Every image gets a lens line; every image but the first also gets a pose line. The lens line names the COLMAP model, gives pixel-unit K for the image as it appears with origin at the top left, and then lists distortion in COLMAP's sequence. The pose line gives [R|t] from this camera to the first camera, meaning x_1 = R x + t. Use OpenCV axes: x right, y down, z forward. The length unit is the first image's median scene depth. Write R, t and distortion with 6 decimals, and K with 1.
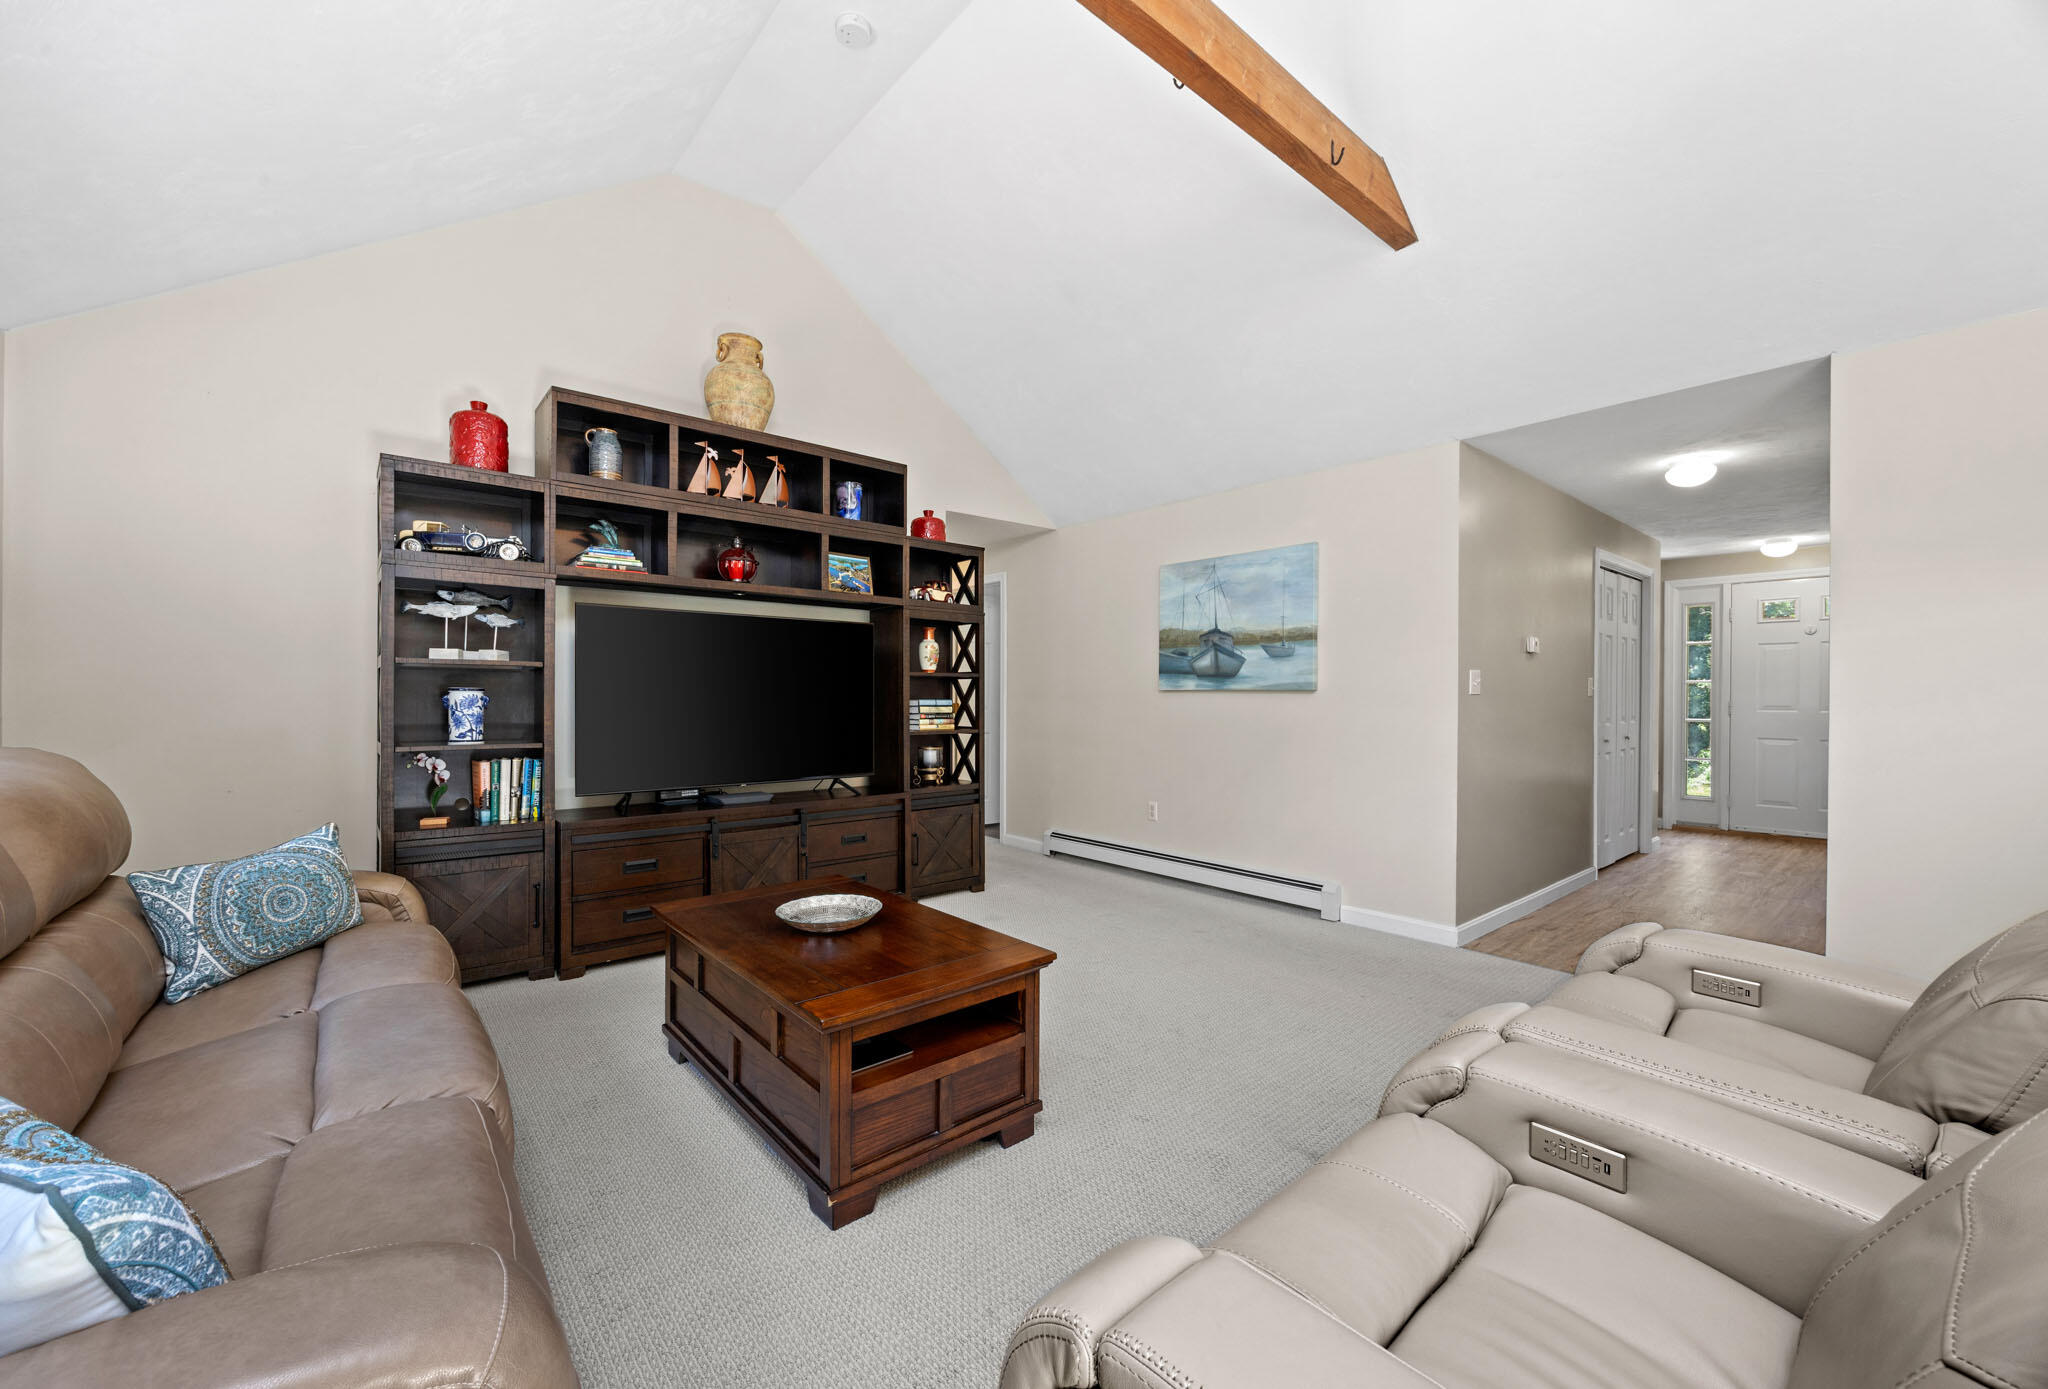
lens RADIAL K [[813.9, 0, 1023.6], [0, 813.9, 696.1], [0, 0, 1]] dist [-0.001048, -0.000052]
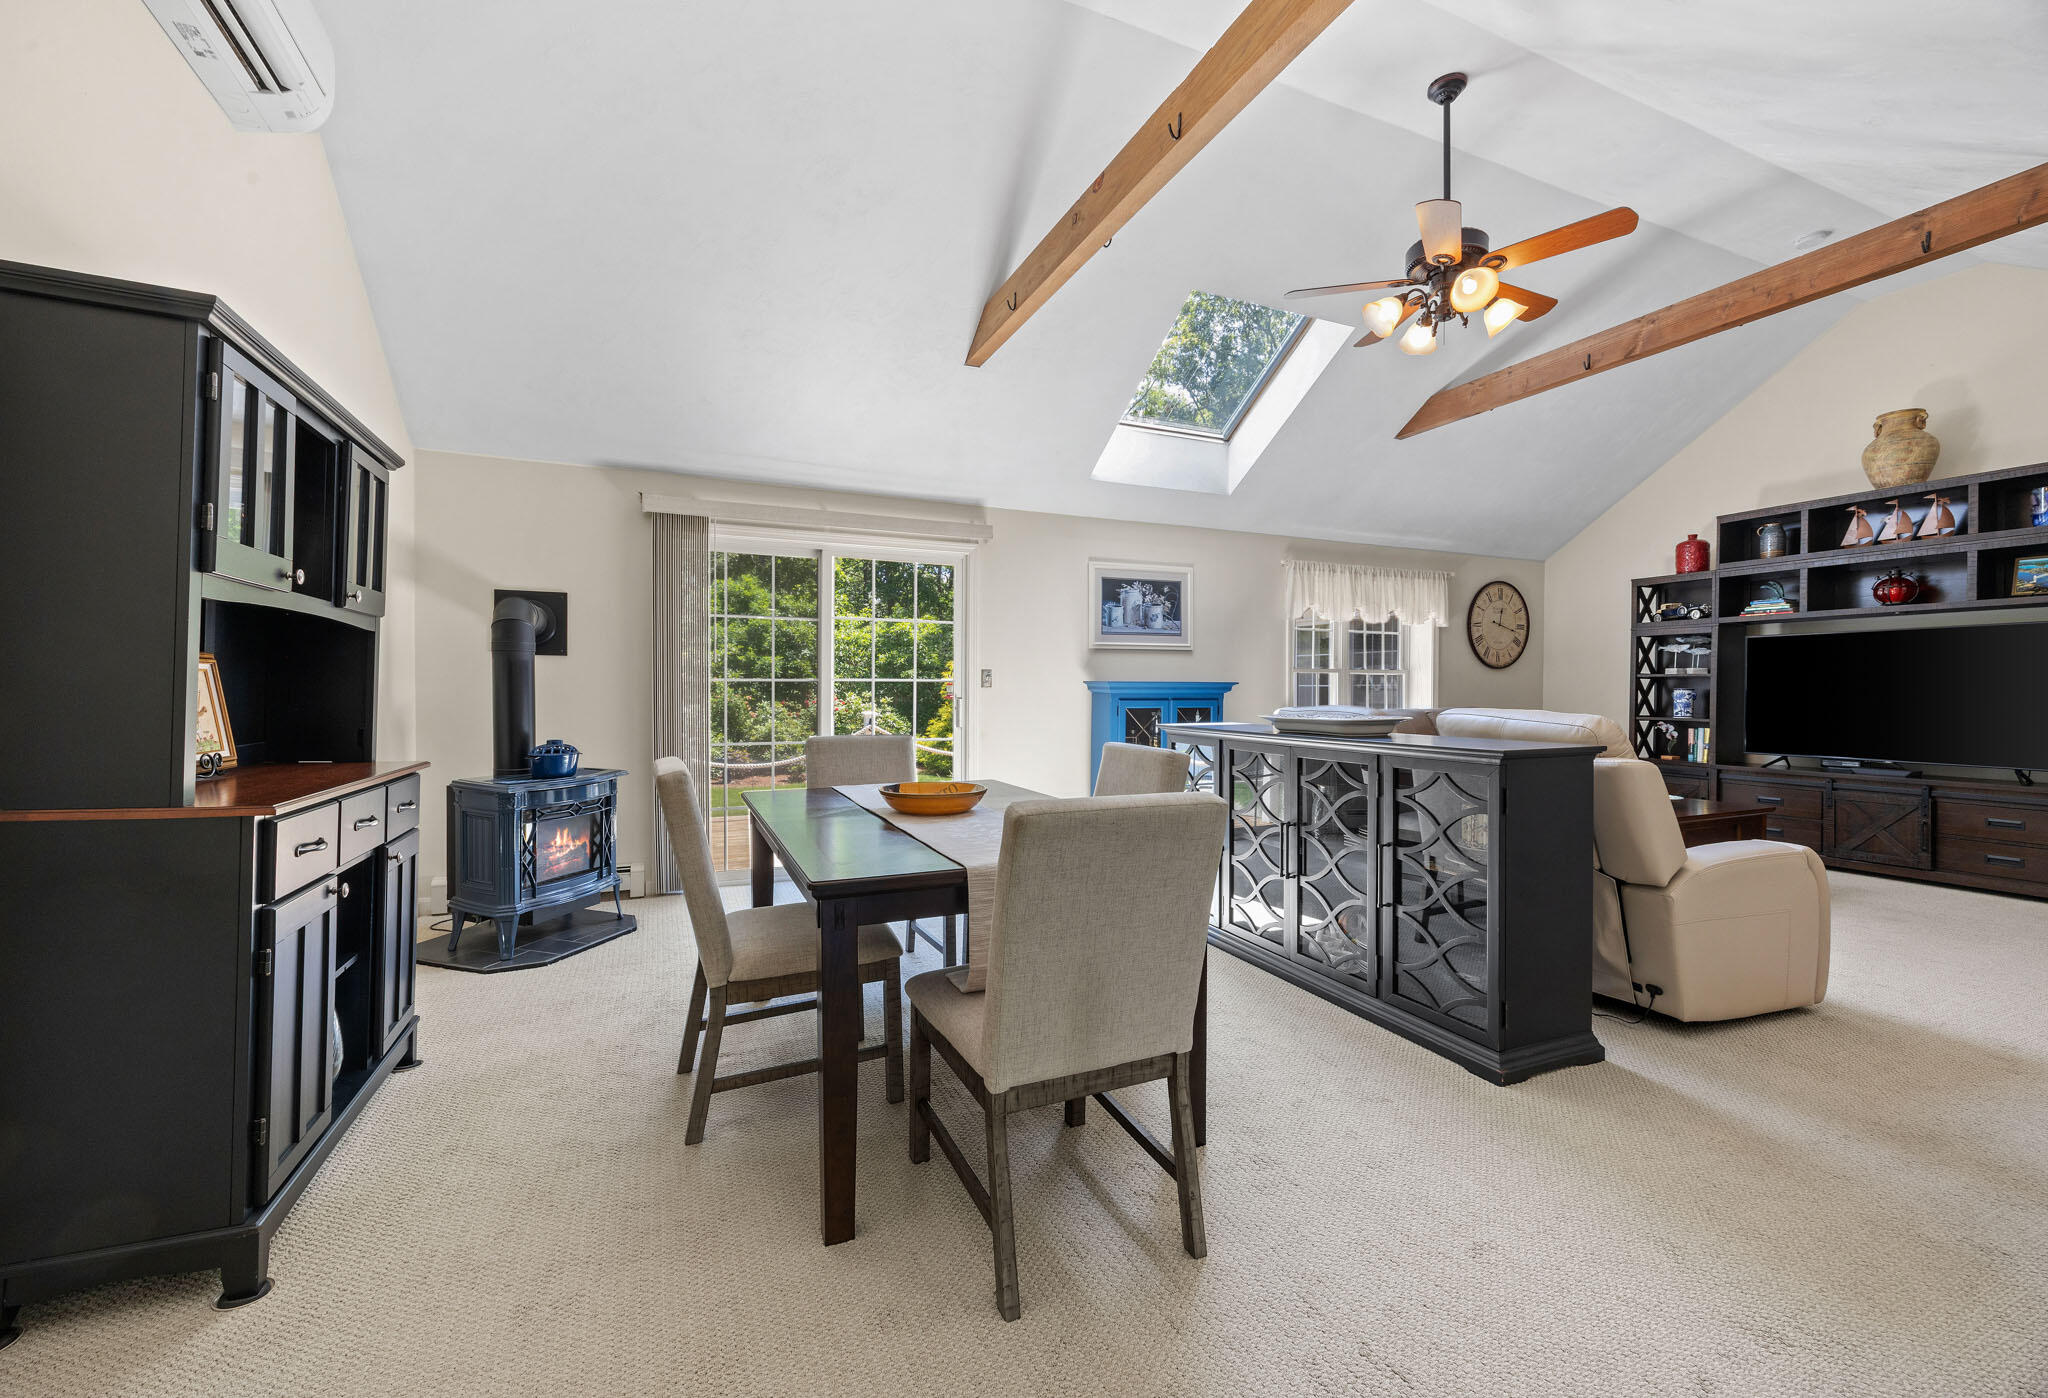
lens RADIAL K [[820.5, 0, 1020.9], [0, 820.5, 690.4], [0, 0, 1]] dist [-0.000053, 0.000007]
pose [[-0.286415, -0.010122, -0.958052, 1.583906], [-0.012005, 0.999904, -0.006975, 0.025863], [0.958031, 0.009504, -0.286509, 0.069331]]
